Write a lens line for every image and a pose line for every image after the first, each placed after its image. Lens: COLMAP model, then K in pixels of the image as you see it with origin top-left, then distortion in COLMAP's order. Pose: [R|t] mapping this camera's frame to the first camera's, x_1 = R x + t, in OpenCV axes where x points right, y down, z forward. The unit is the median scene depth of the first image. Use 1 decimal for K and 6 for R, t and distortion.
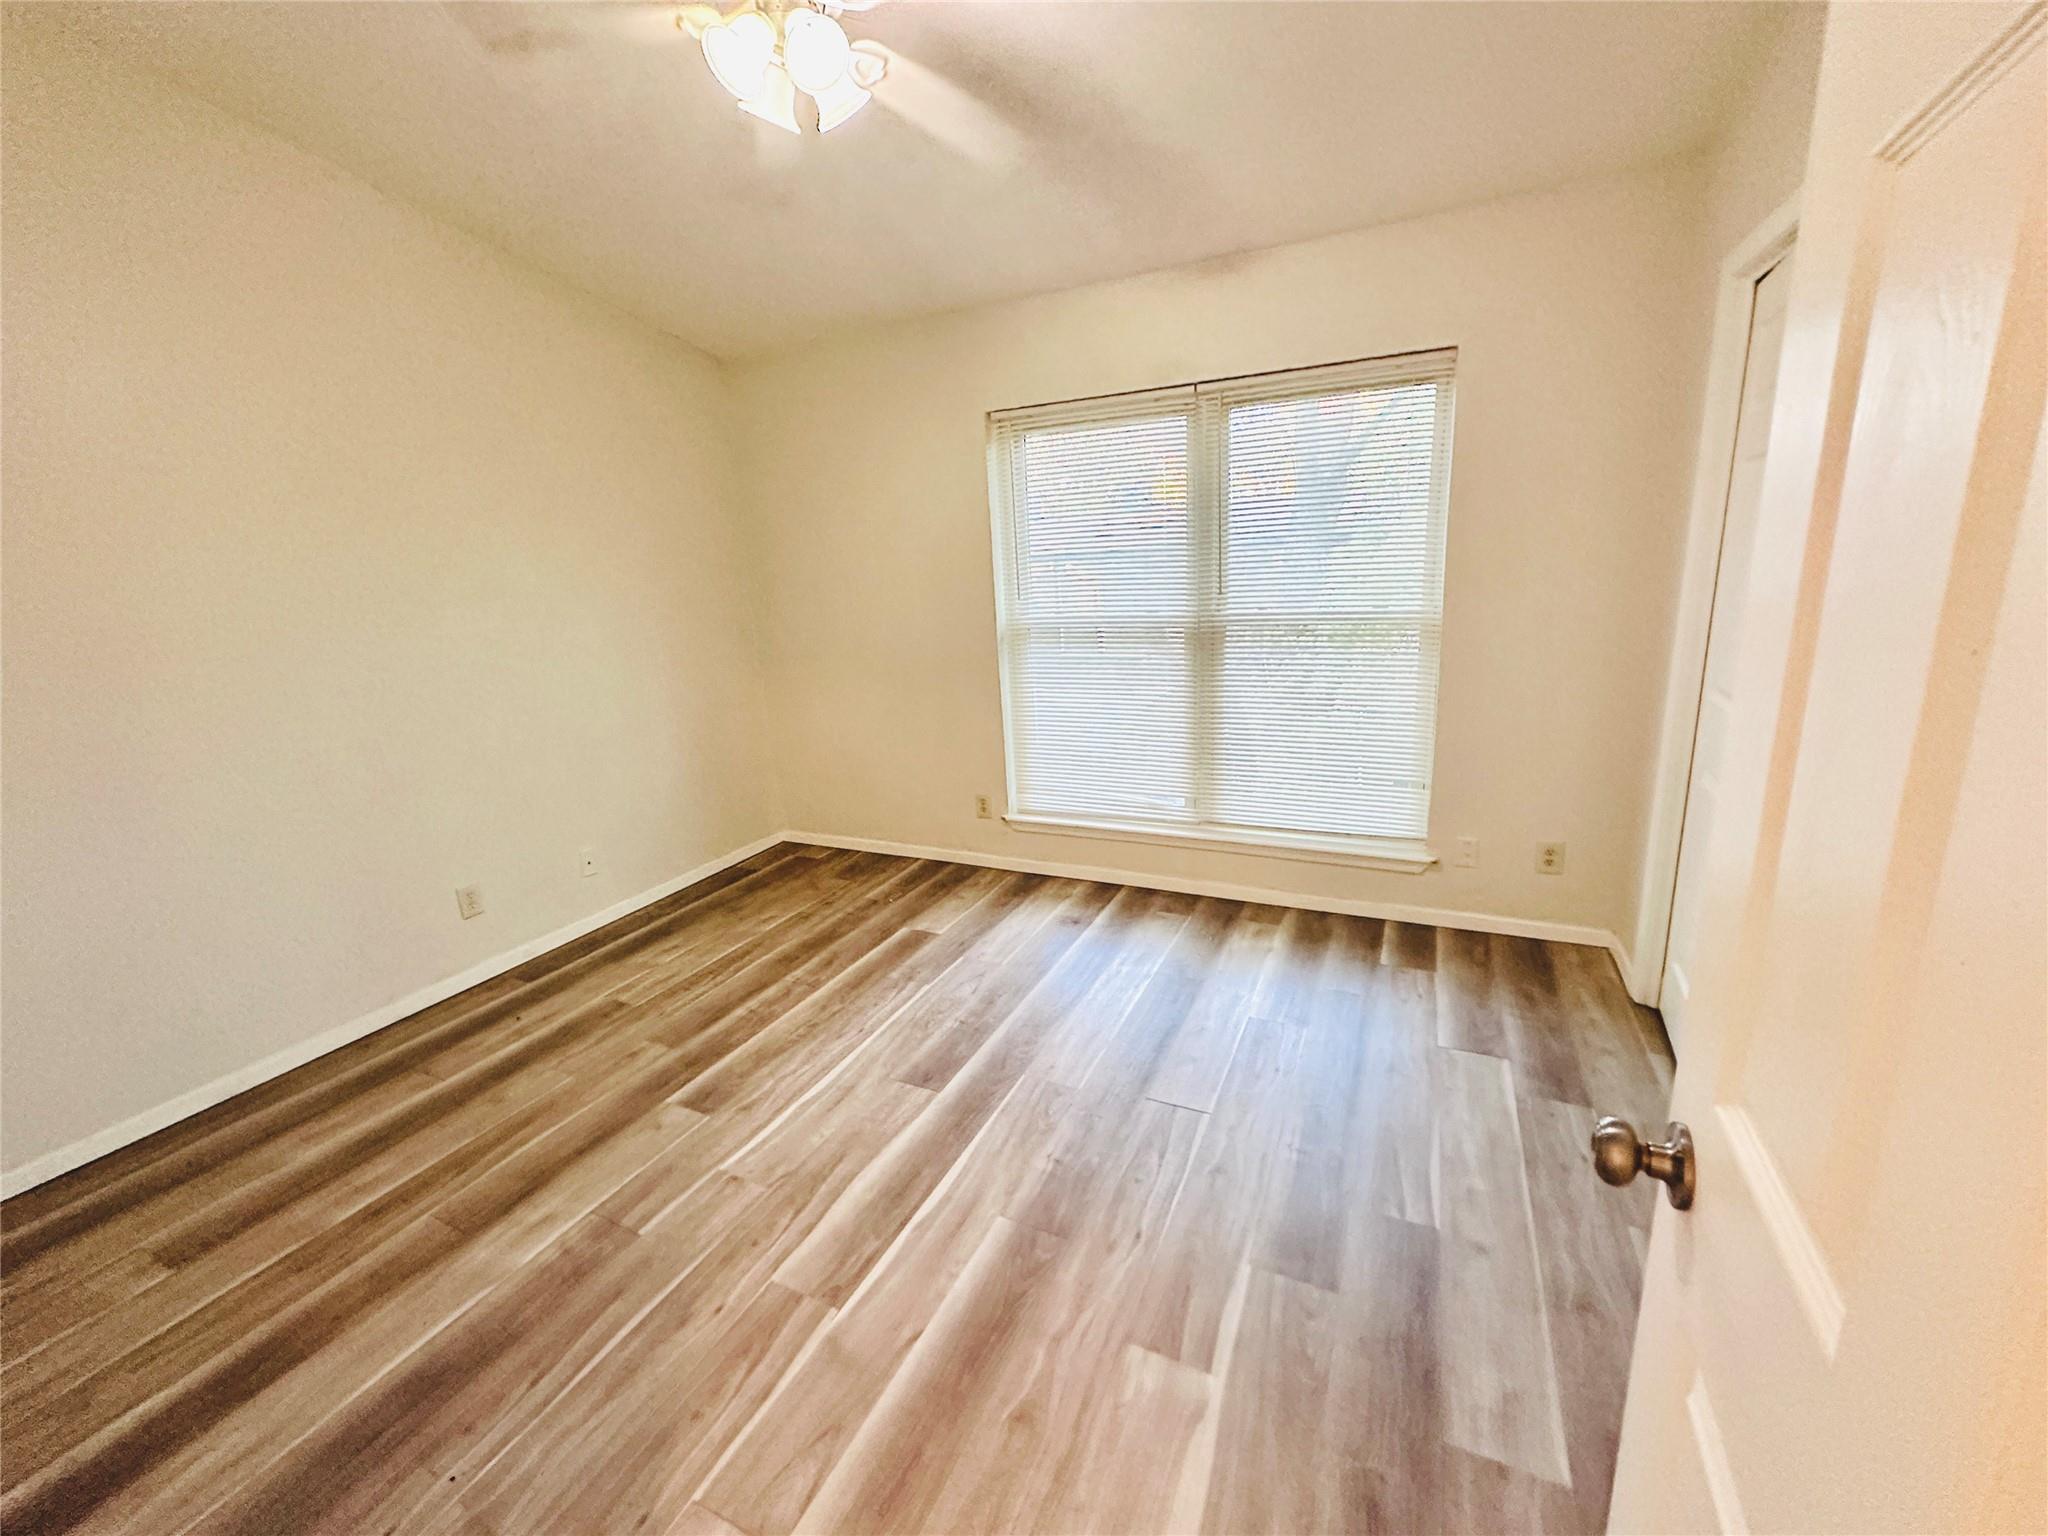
lens RADIAL K [[814.3, 0, 1022.4], [0, 814.3, 767.3], [0, 0, 1]] dist [-0.000831, 0.000239]
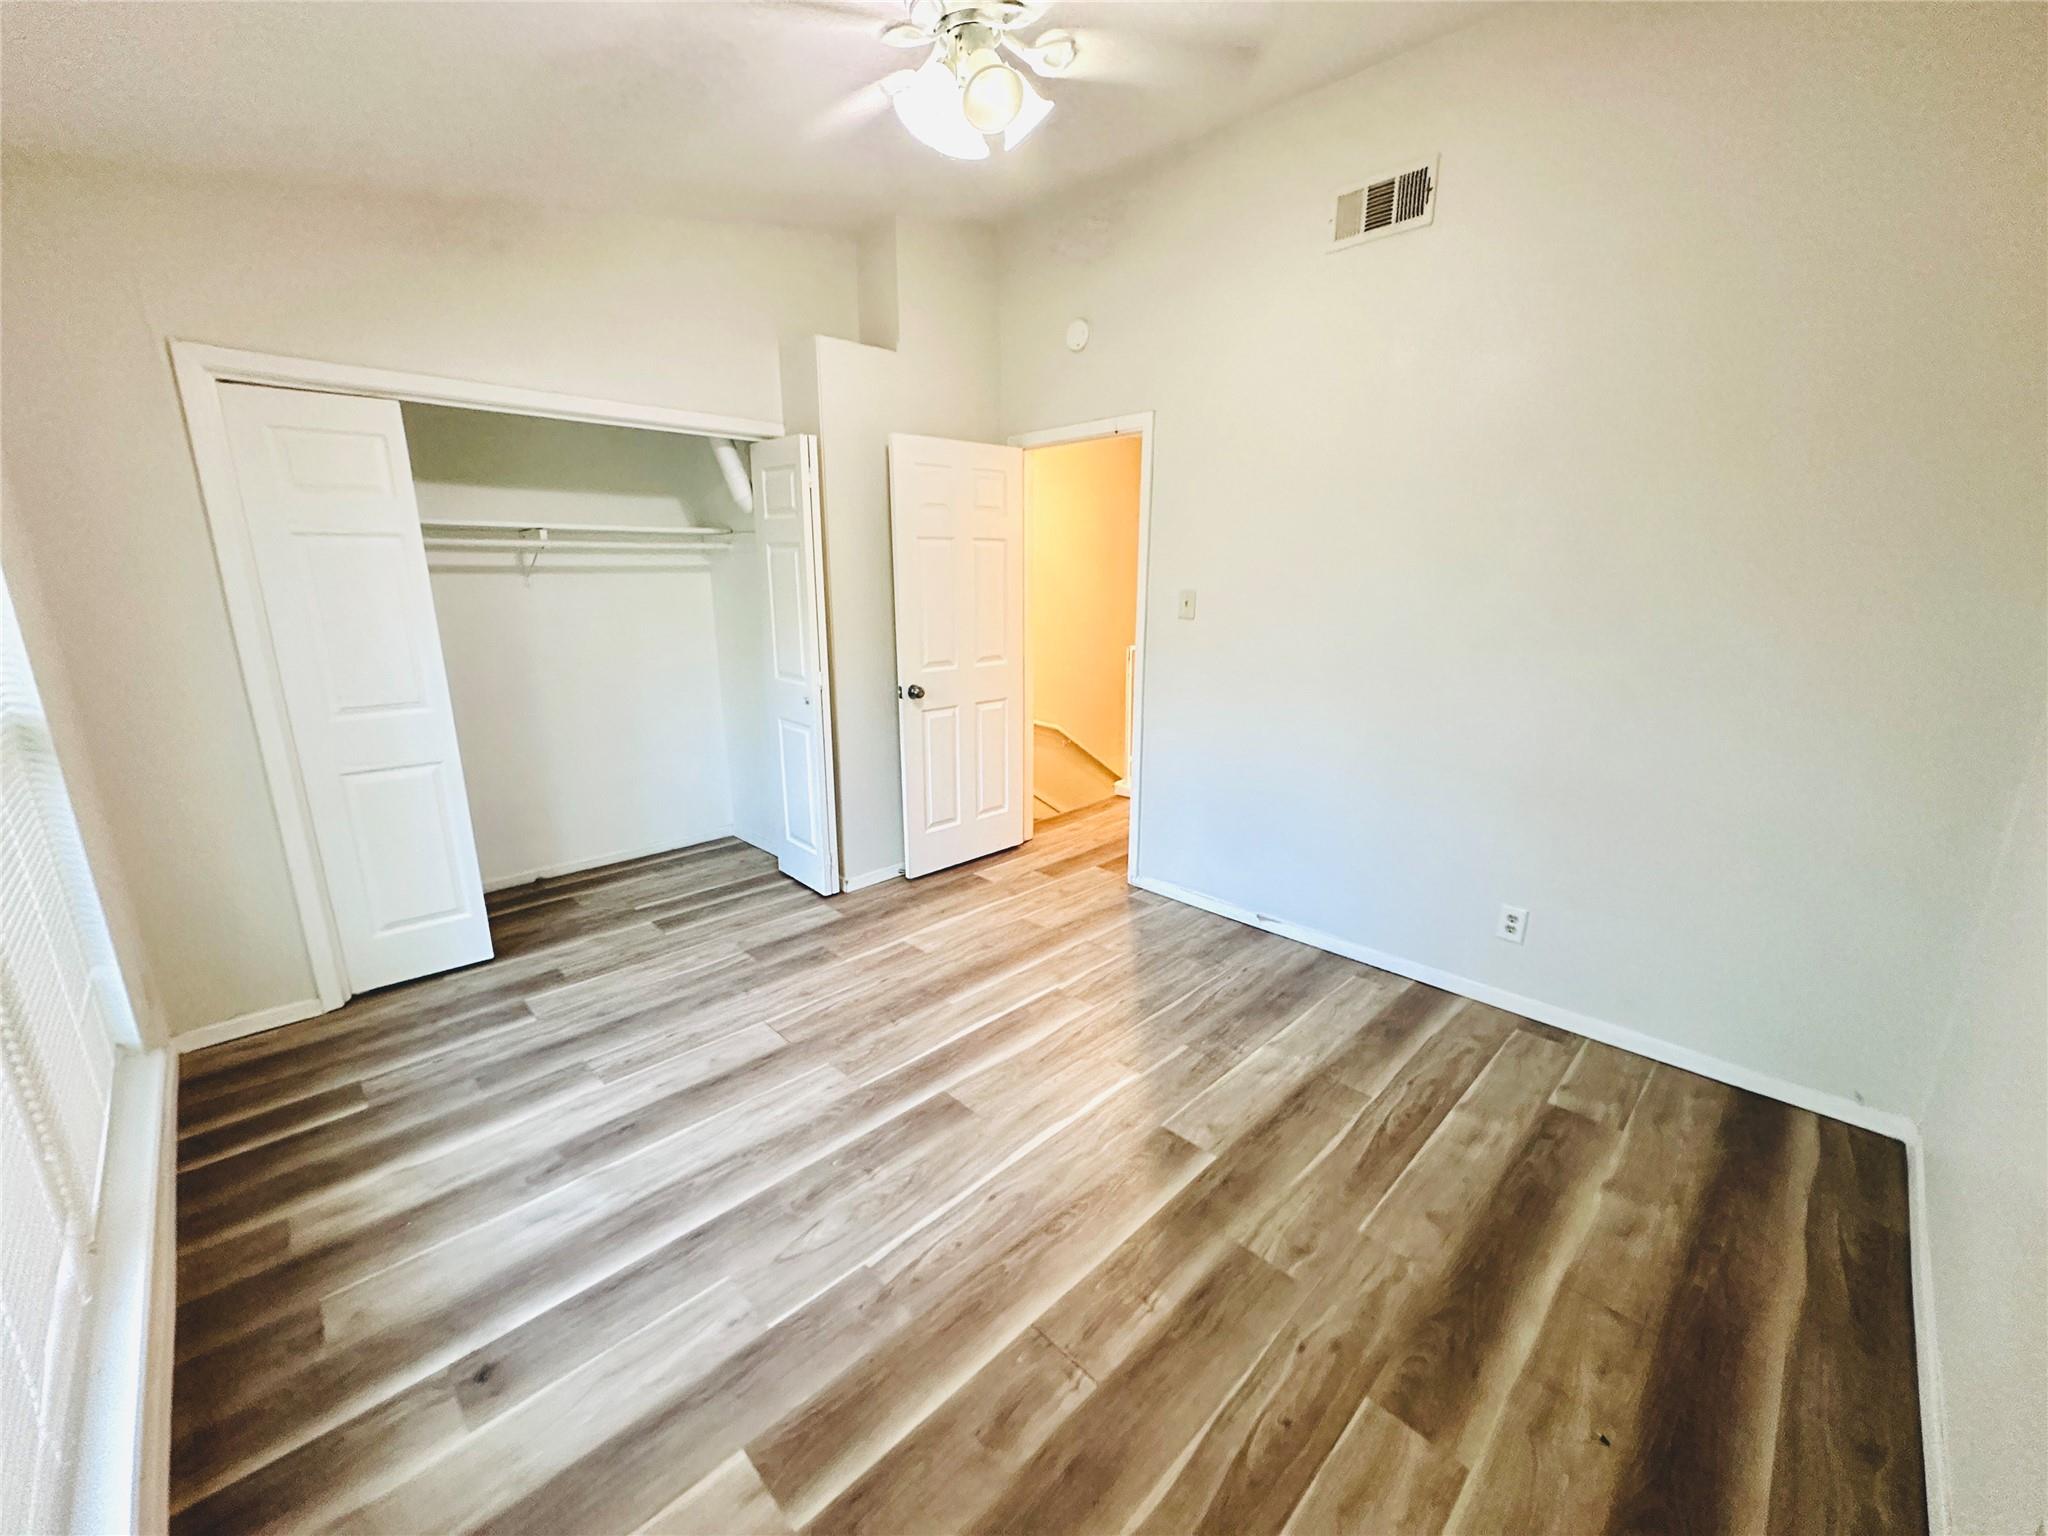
lens RADIAL K [[812.2, 0, 1023.1], [0, 812.2, 770.1], [0, 0, 1]] dist [-0.001440, 0.000230]
pose [[-0.940896, -0.029711, 0.337391, -0.530265], [0.127739, 0.891453, 0.434734, -0.398443], [-0.313684, 0.452137, -0.834969, 1.634581]]
